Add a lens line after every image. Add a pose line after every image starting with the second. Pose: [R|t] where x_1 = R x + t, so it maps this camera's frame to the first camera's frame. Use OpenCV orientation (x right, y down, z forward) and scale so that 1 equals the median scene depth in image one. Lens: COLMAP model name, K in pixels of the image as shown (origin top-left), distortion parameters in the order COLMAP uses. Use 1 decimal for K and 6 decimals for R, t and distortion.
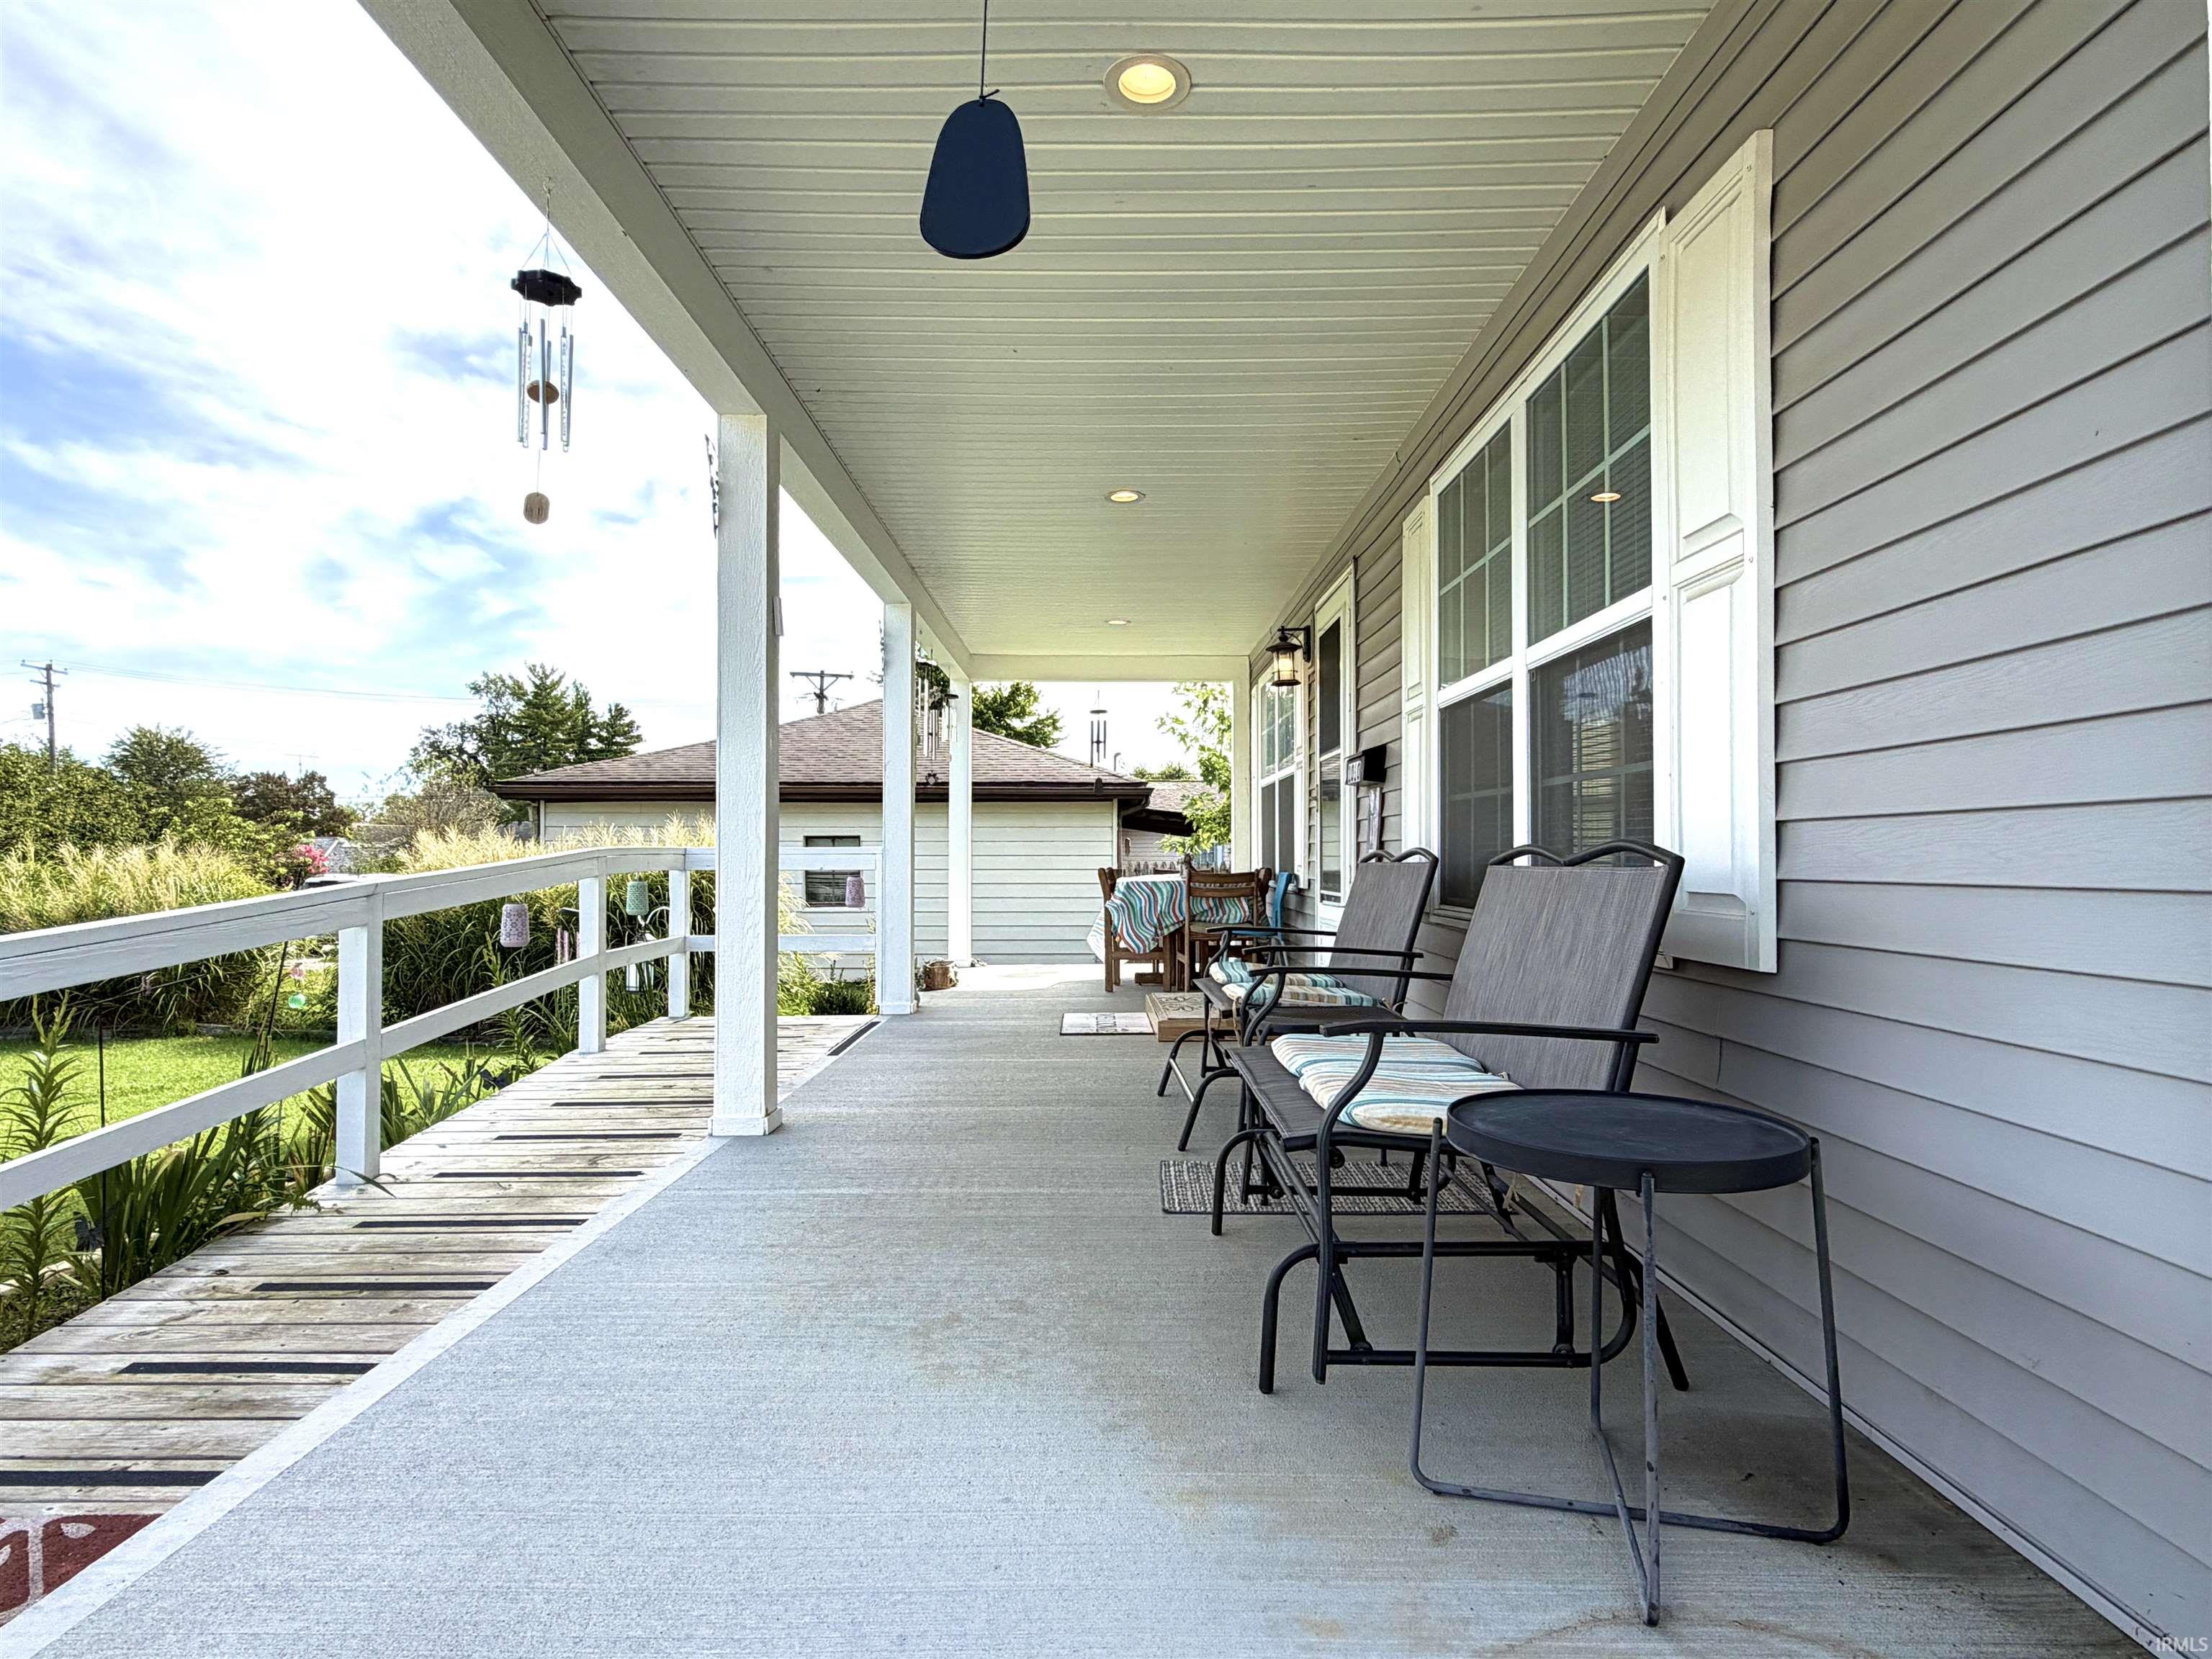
lens RADIAL K [[1253.3, 0, 1093.5], [0, 1253.3, 830.9], [0, 0, 1]] dist [-0.005722, 0.006915]
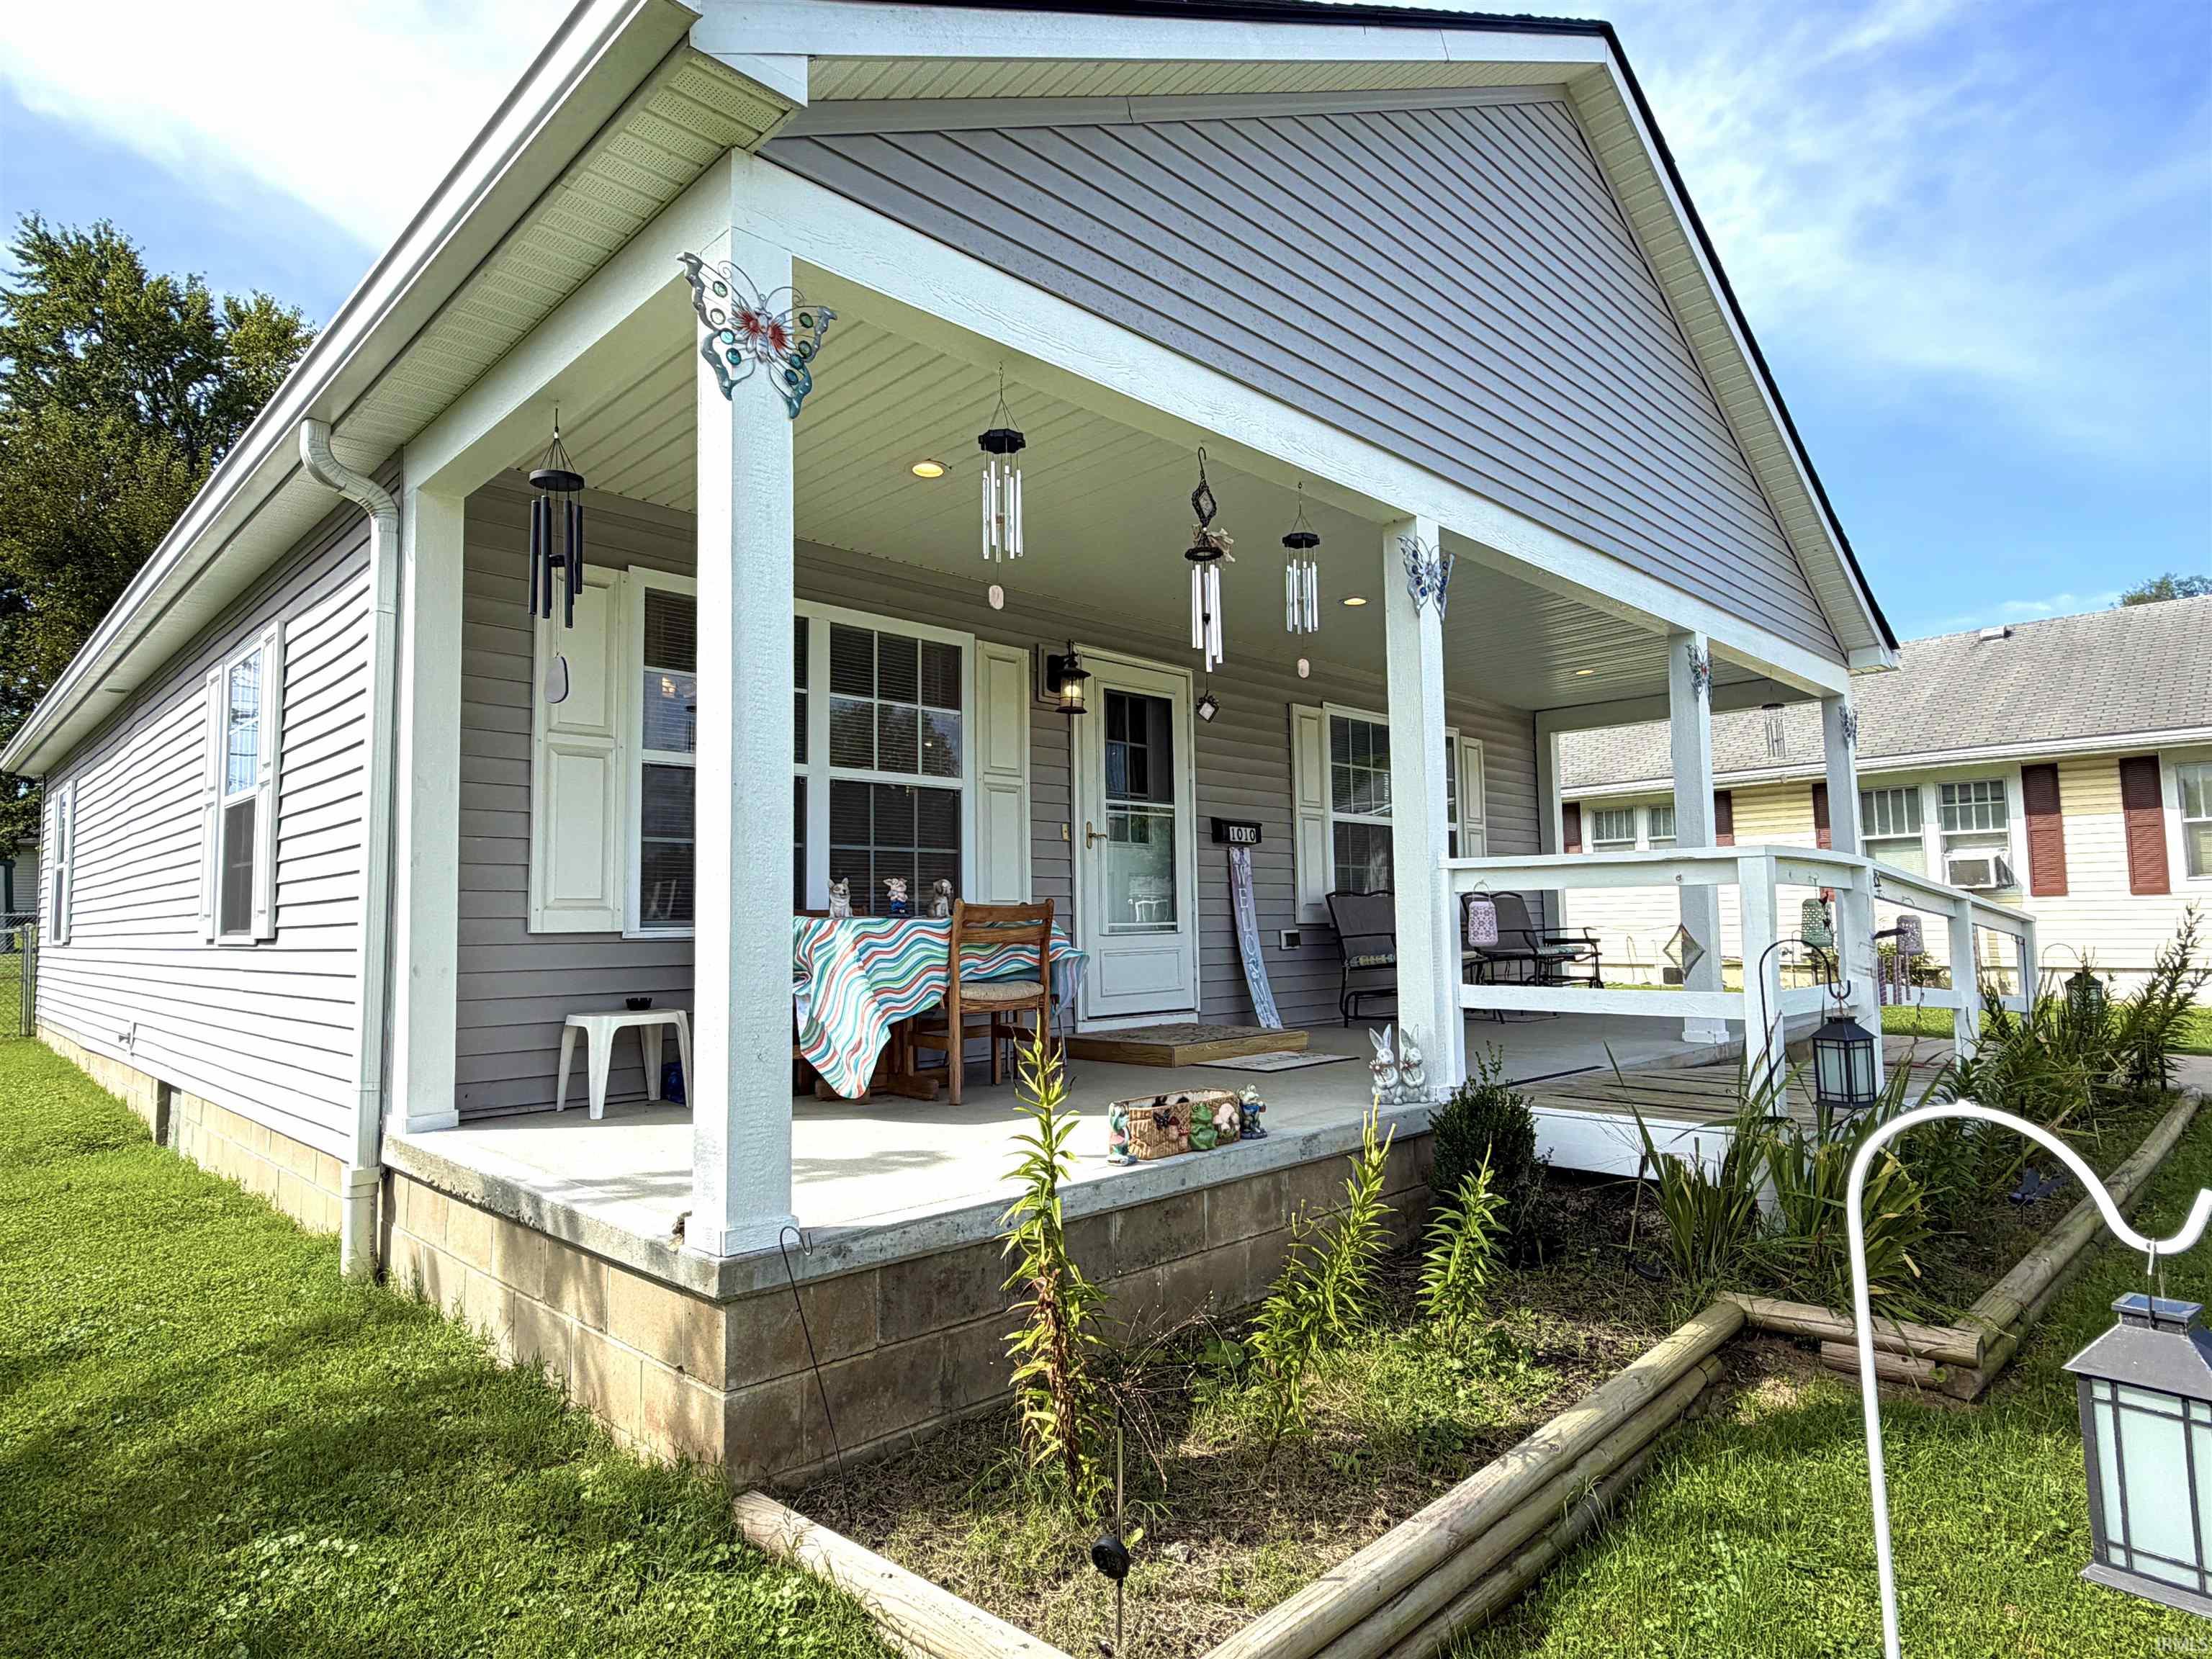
lens RADIAL K [[1253.3, 0, 1105.7], [0, 1253.3, 846.2], [0, 0, 1]] dist [-0.005722, 0.006915]
pose [[-0.714260, 0.060238, 0.697283, -1.191269], [0.004275, 0.996646, -0.081720, 0.145413], [-0.699867, -0.055389, -0.712122, 3.761528]]
